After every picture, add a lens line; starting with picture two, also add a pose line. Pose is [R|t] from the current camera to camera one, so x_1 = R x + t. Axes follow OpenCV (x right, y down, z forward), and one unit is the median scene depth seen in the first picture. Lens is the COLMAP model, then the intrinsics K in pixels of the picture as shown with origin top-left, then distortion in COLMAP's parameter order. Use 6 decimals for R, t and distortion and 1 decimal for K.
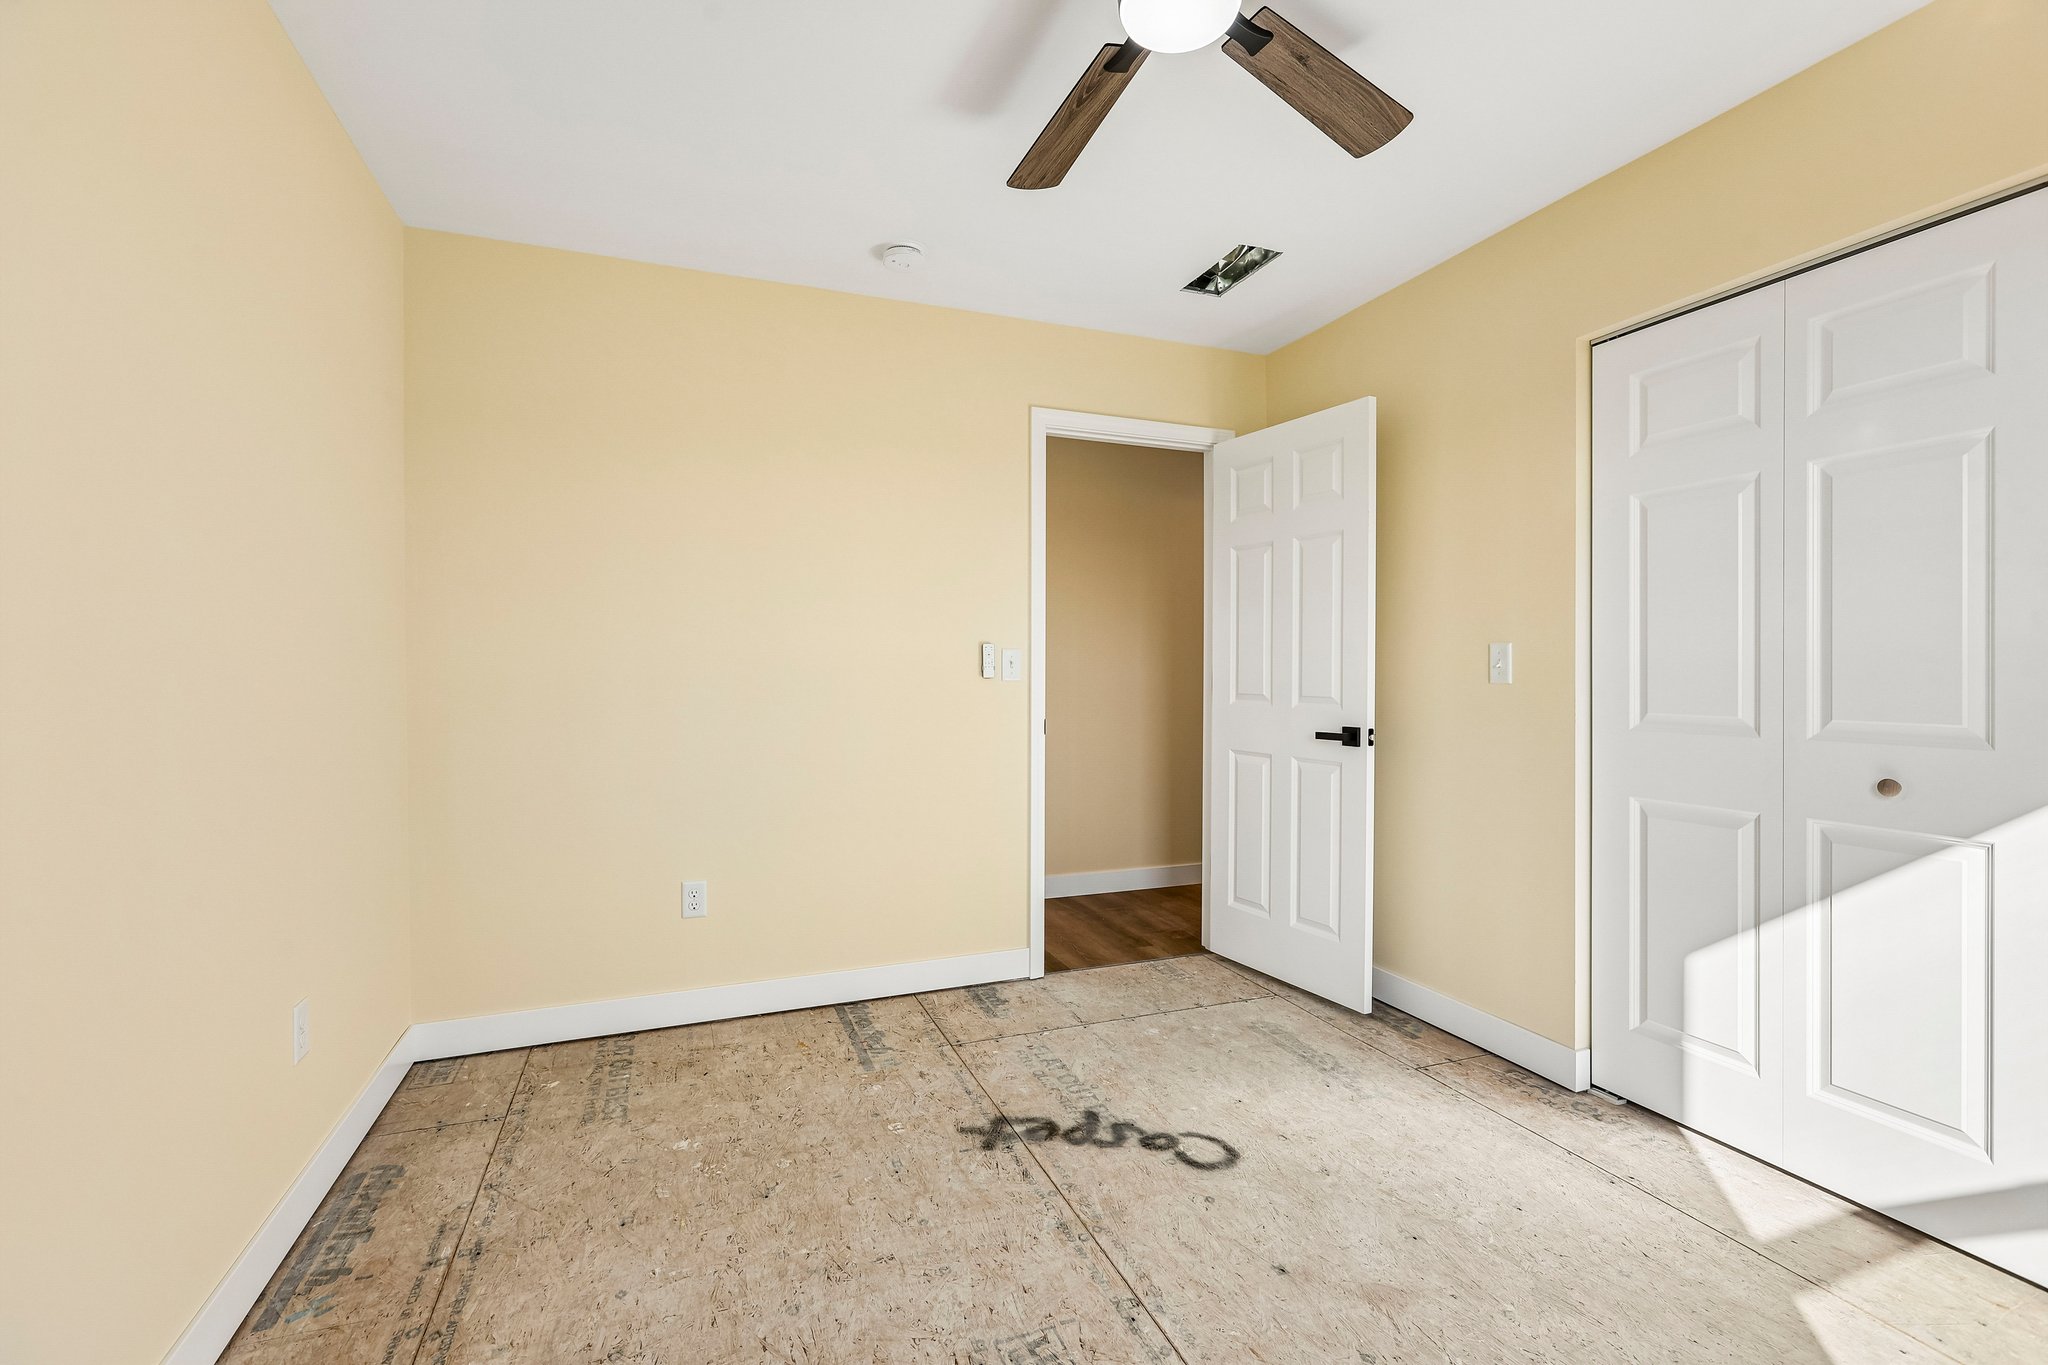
lens RADIAL K [[901.4, 0, 1024.7], [0, 901.4, 668.7], [0, 0, 1]] dist [-0.001868, 0.001186]
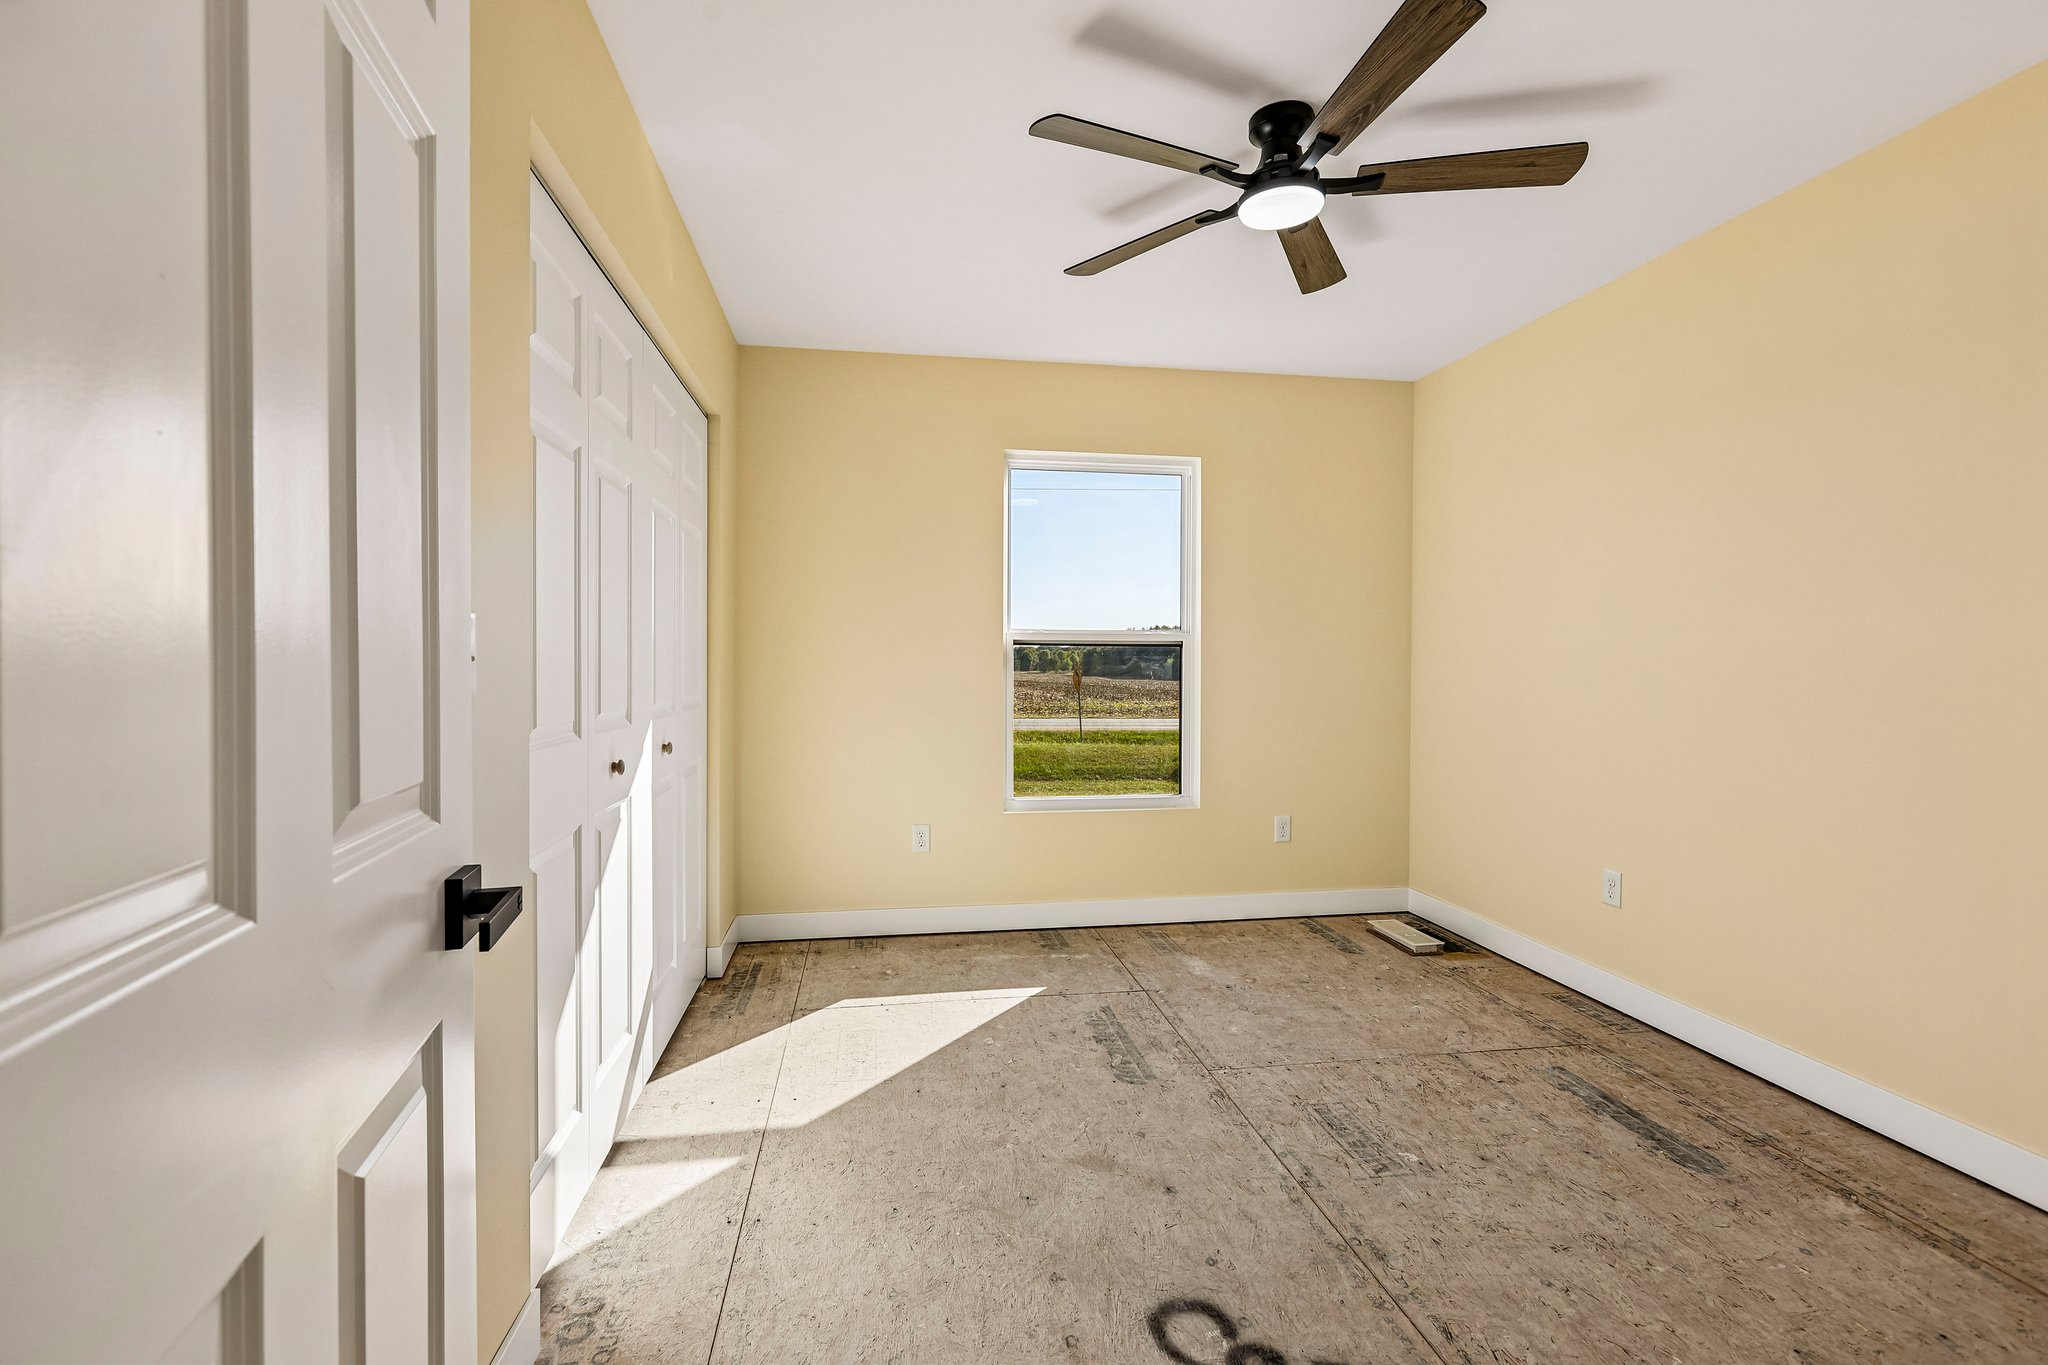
lens RADIAL K [[901.4, 0, 1022.2], [0, 901.4, 682.7], [0, 0, 1]] dist [-0.001868, 0.001186]
pose [[-0.977175, -0.005262, 0.212371, 0.214958], [-0.001669, 0.999852, 0.017095, 0.002485], [-0.212430, 0.016351, -0.977039, 2.023930]]
